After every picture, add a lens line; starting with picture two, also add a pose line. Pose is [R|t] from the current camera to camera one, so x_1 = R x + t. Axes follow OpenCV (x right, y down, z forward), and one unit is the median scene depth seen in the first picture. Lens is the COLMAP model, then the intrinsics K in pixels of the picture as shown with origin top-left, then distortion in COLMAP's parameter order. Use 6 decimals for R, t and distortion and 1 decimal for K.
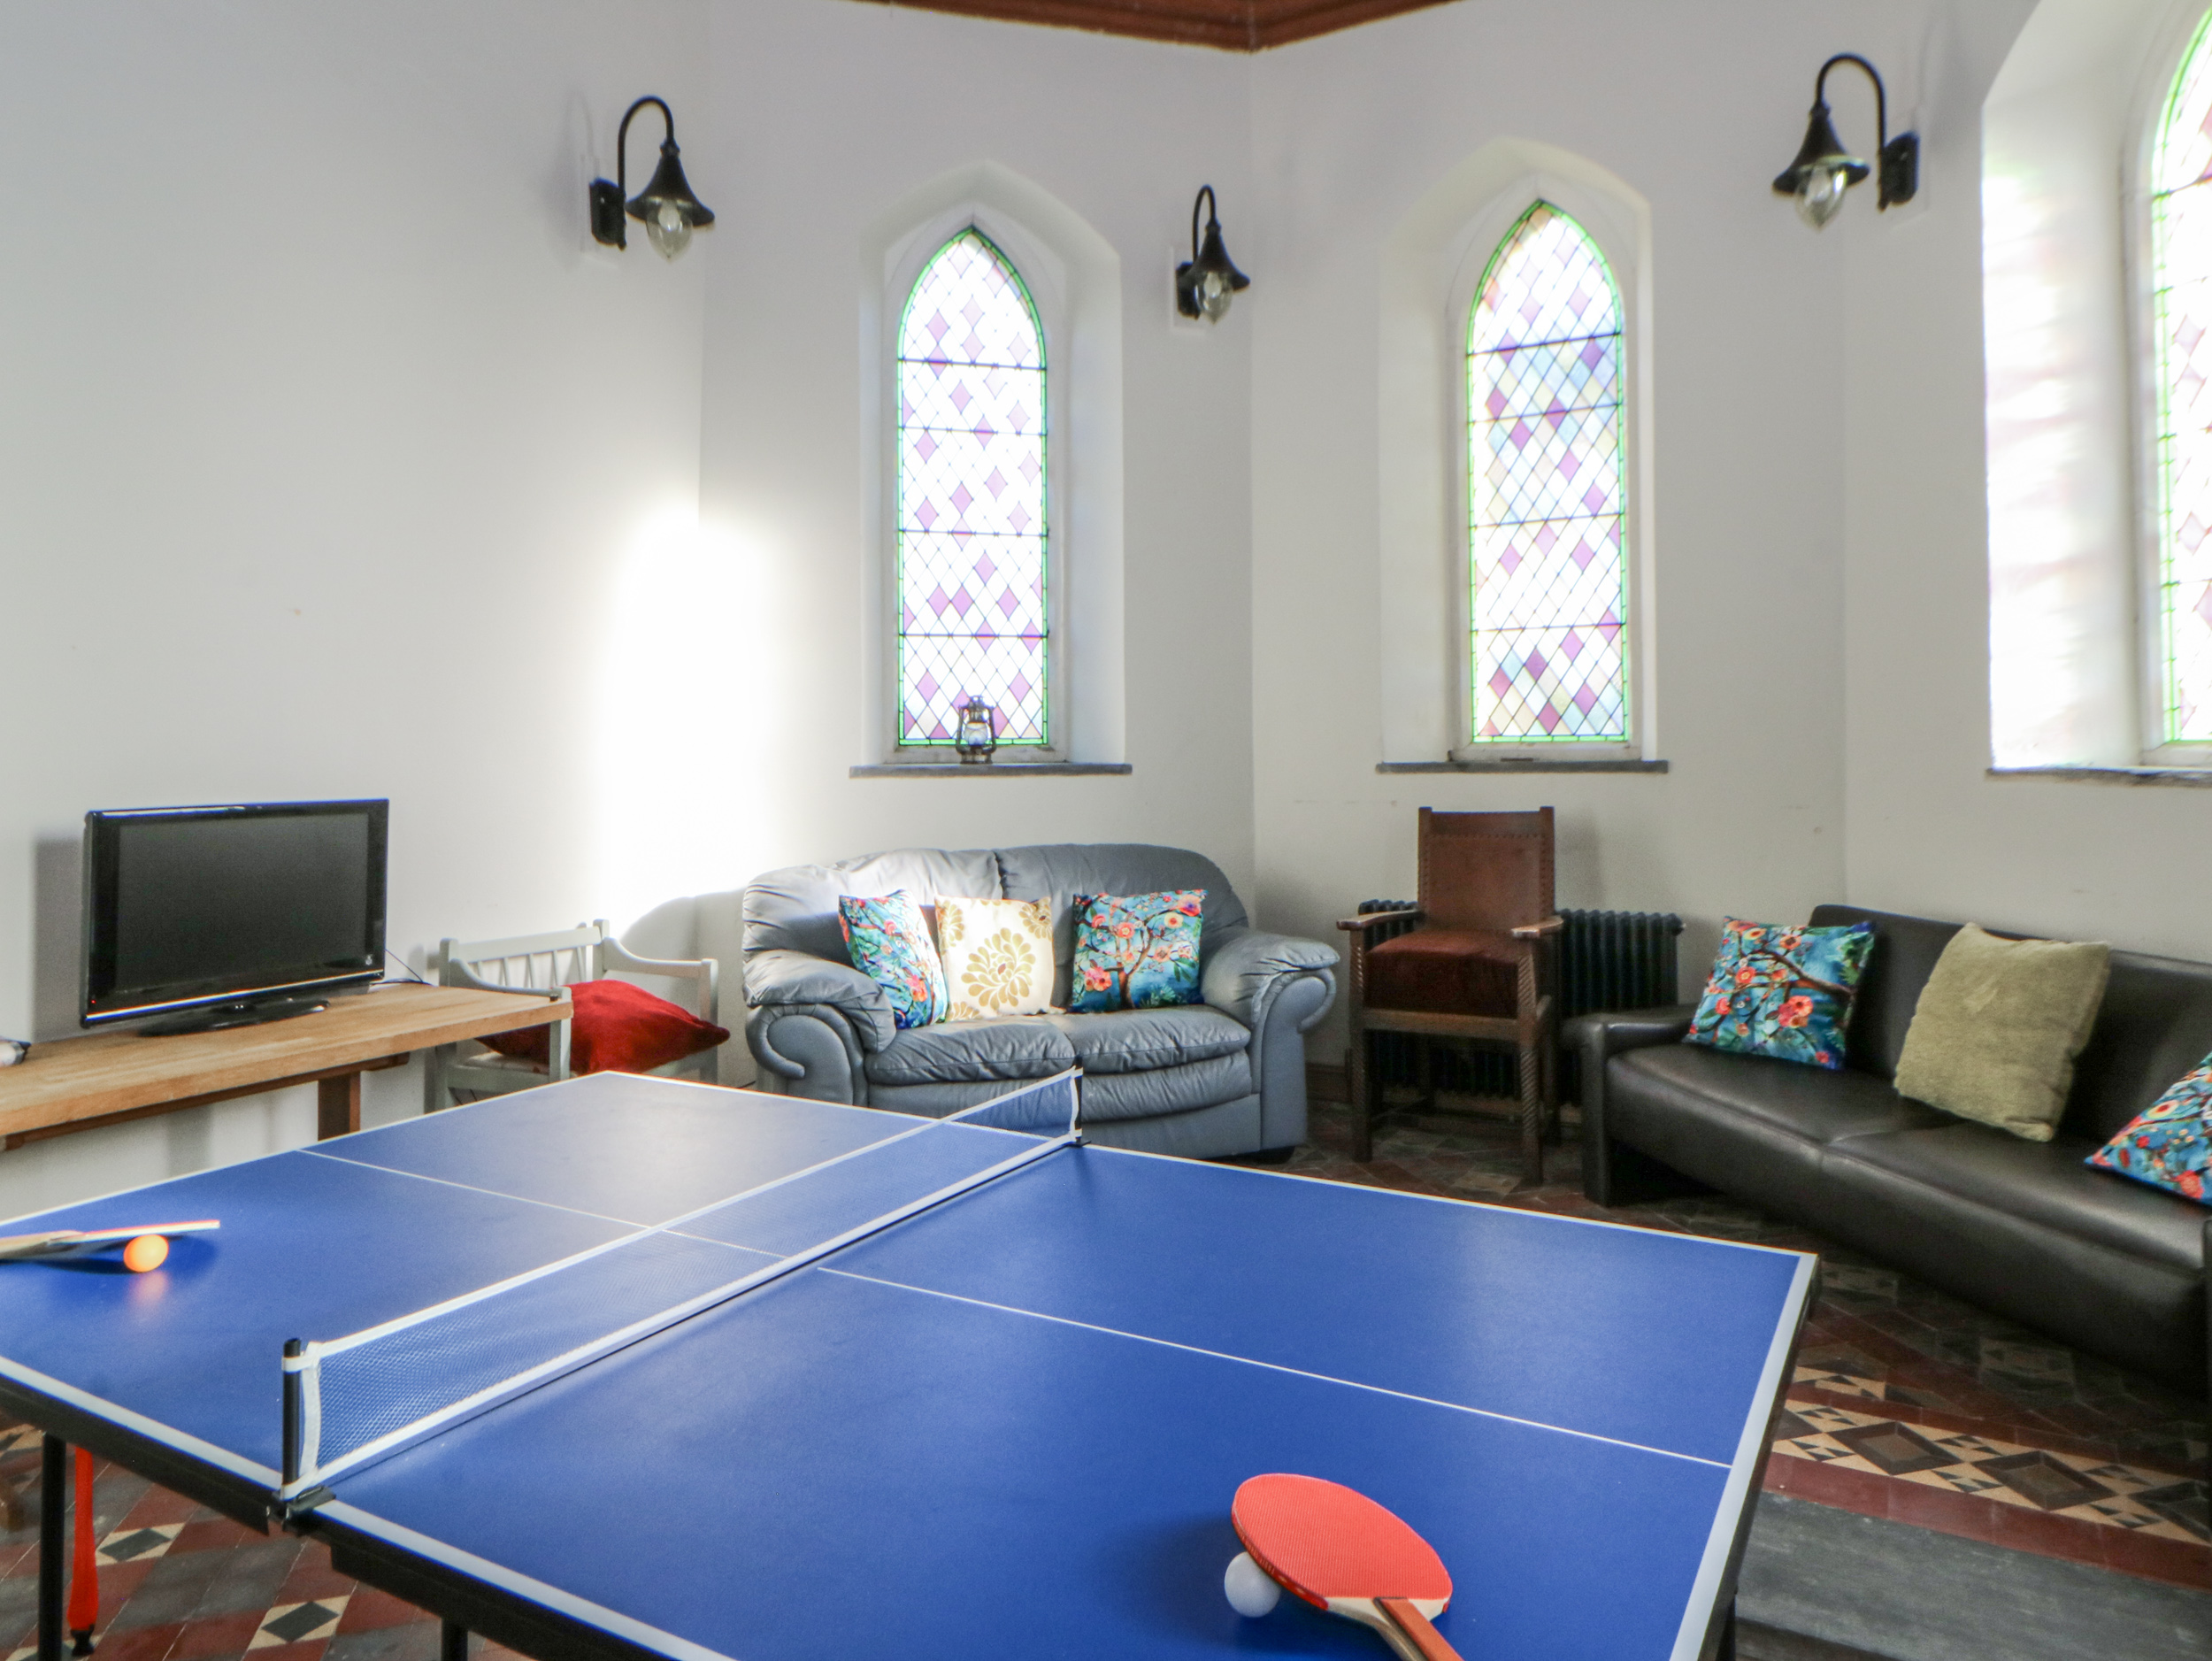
lens RADIAL K [[1468.0, 0, 1176.3], [0, 1468.0, 725.7], [0, 0, 1]] dist [-0.008108, -0.002888]
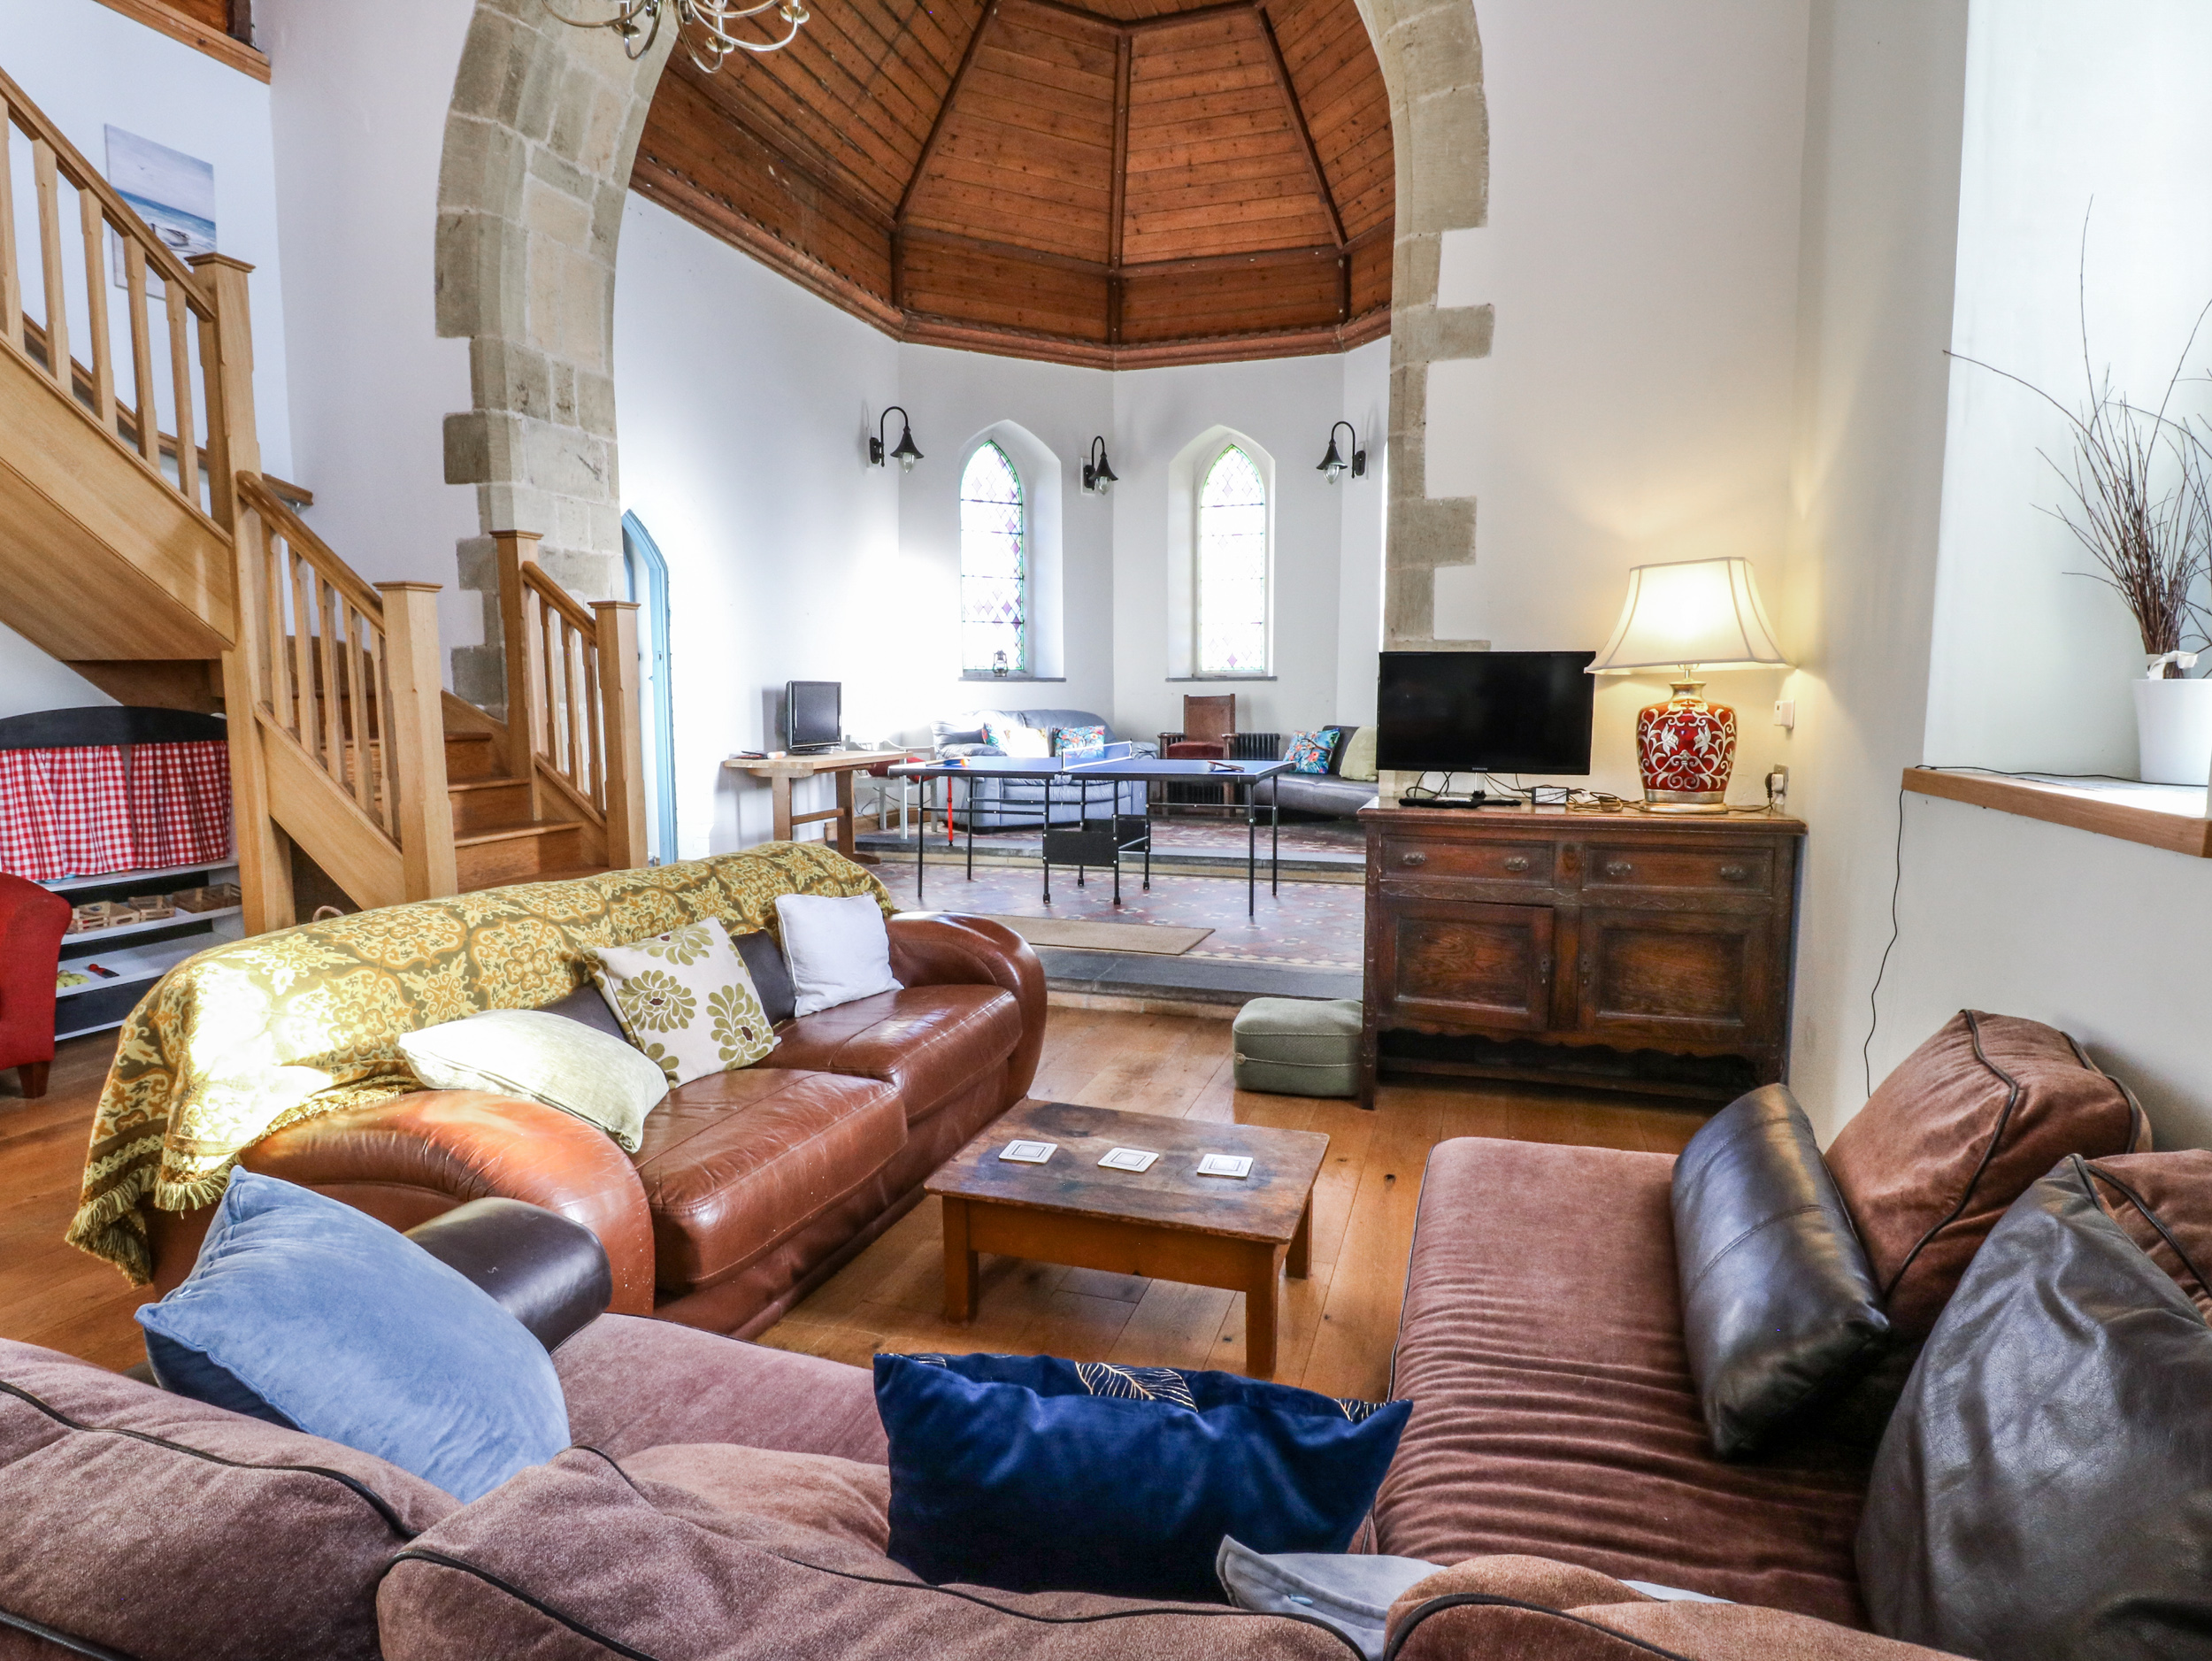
lens RADIAL K [[1231.9, 0, 1151.0], [0, 1231.9, 826.6], [0, 0, 1]] dist [0.000138, -0.000252]
pose [[0.978755, -0.015237, 0.204465, -0.362123], [-0.008946, 0.993112, 0.116829, 0.036661], [-0.204837, -0.116176, 0.971877, -1.199906]]
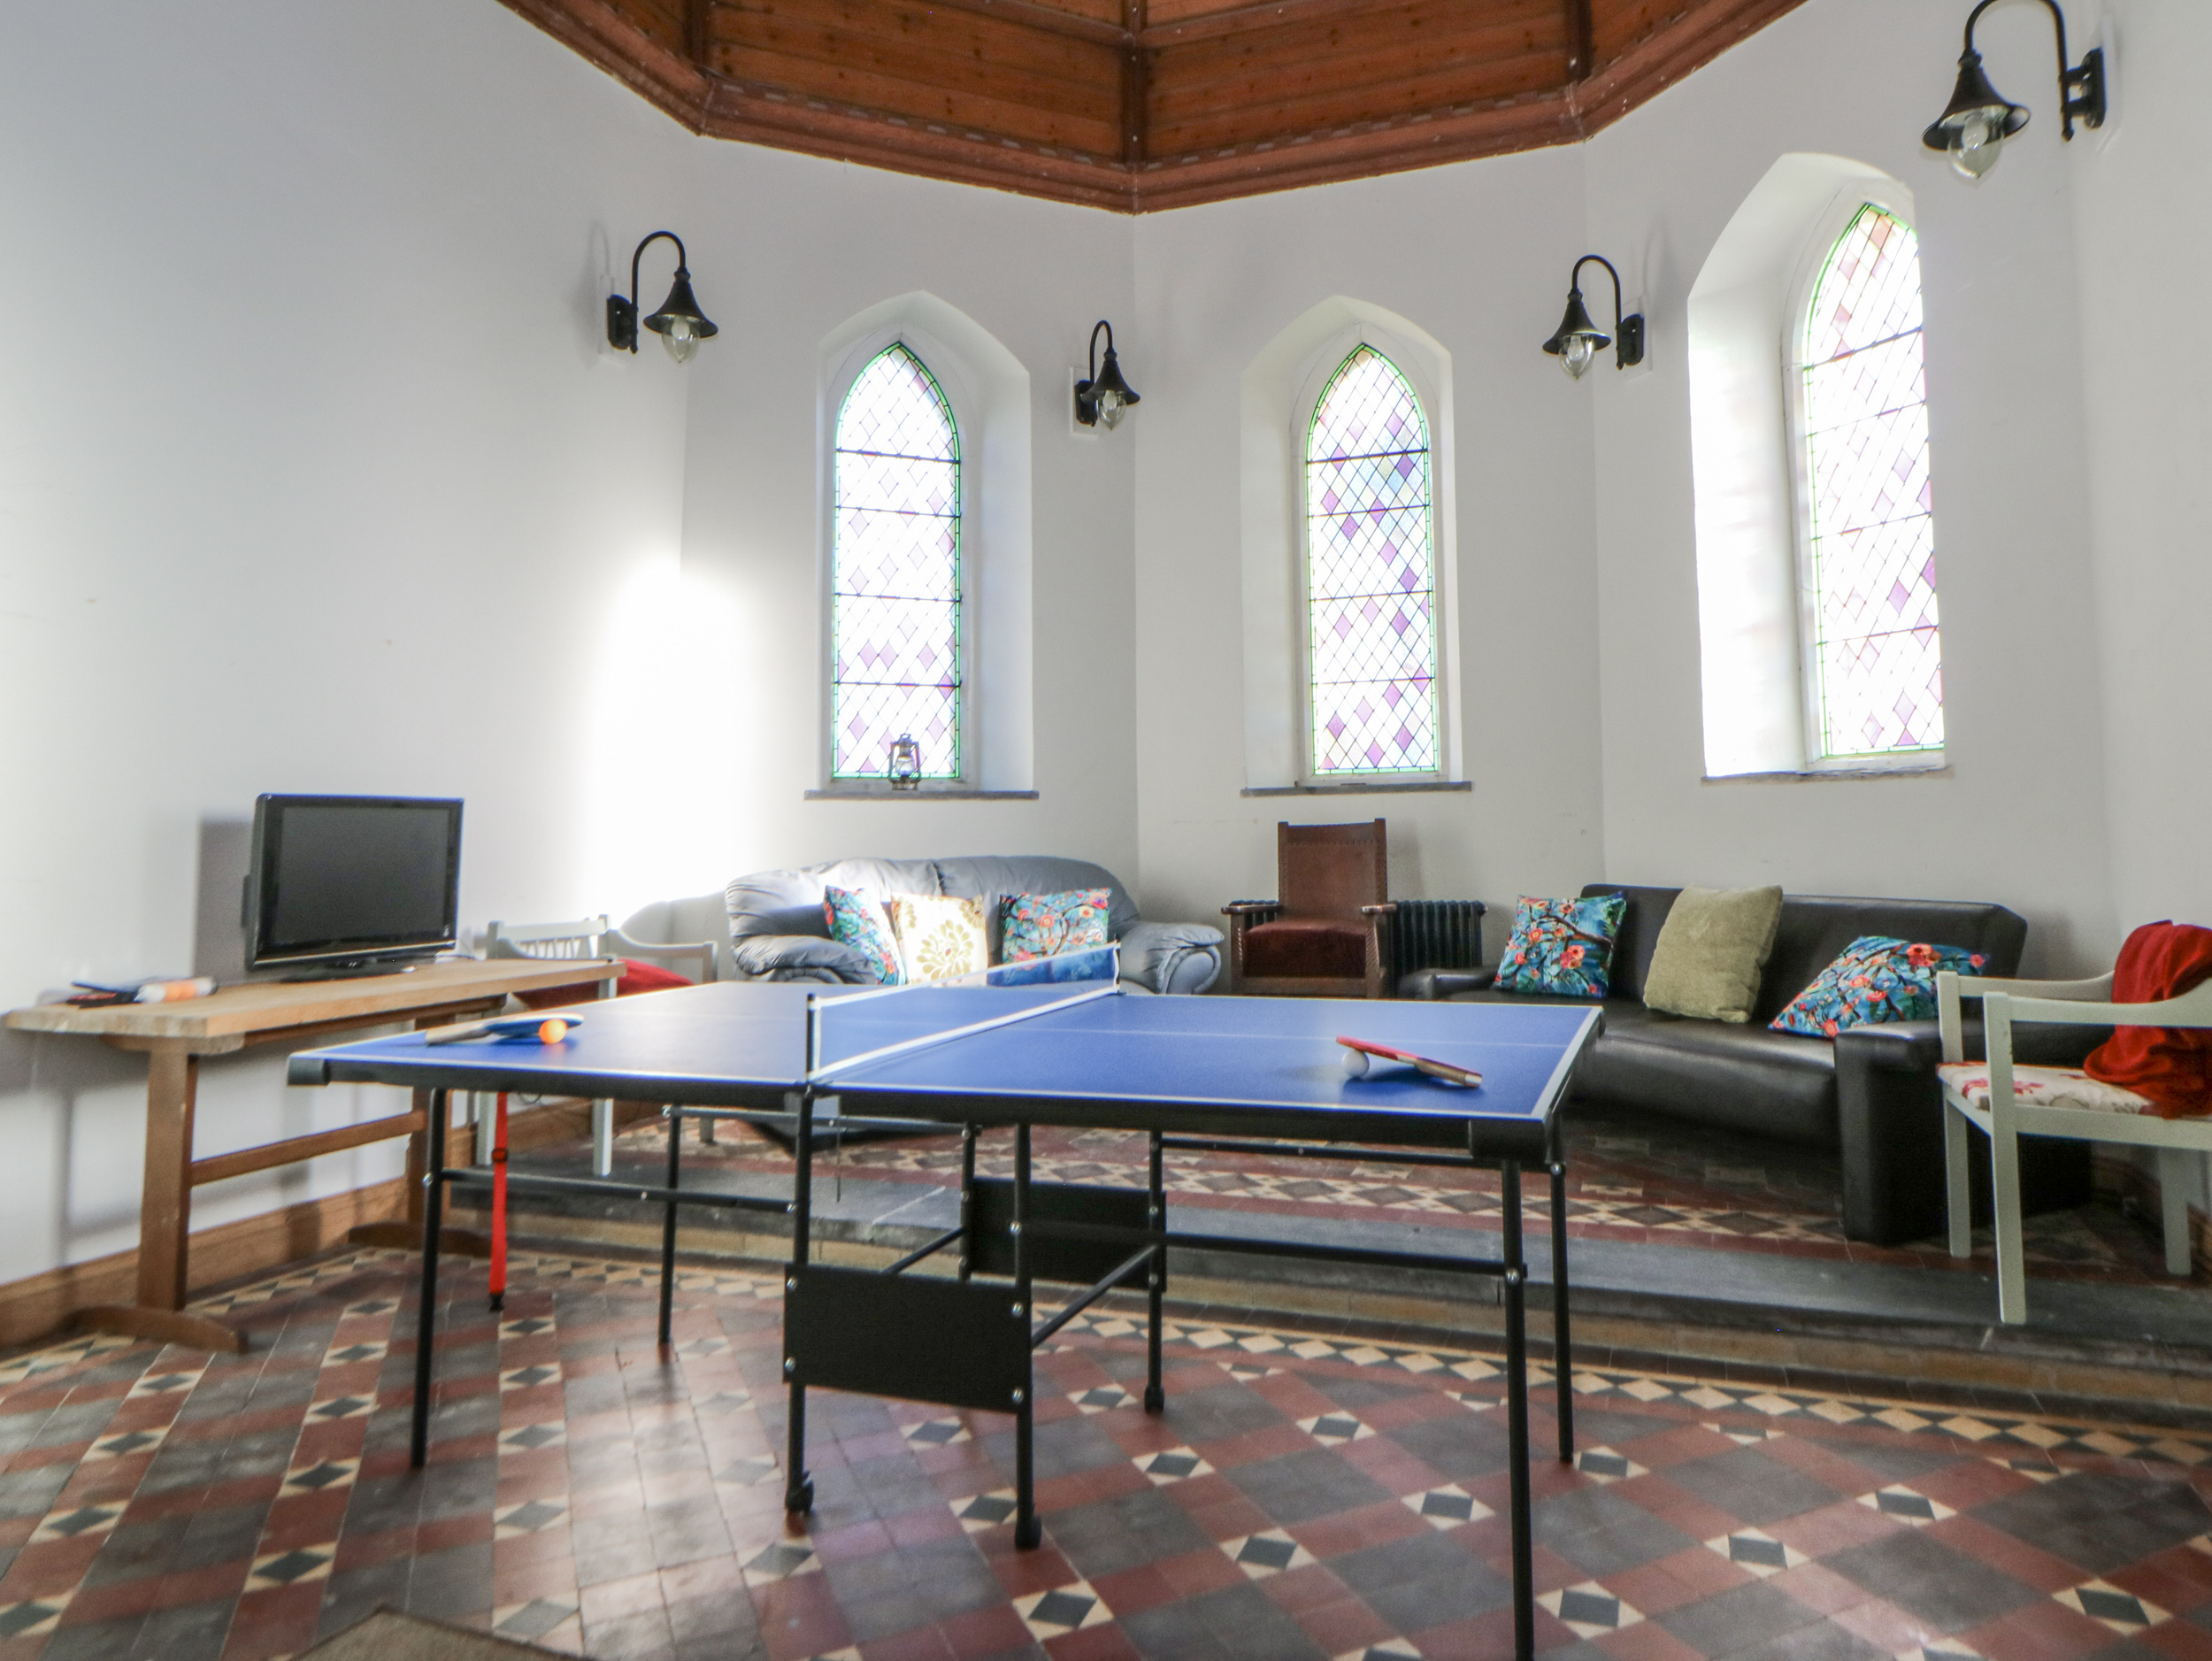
lens RADIAL K [[1468.0, 0, 1188.7], [0, 1468.0, 719.8], [0, 0, 1]] dist [-0.008108, -0.002888]
pose [[0.987260, 0.006232, 0.158995, -0.115727], [0.004224, 0.997854, -0.065338, 0.054467], [-0.159061, 0.065177, 0.985115, -0.233271]]
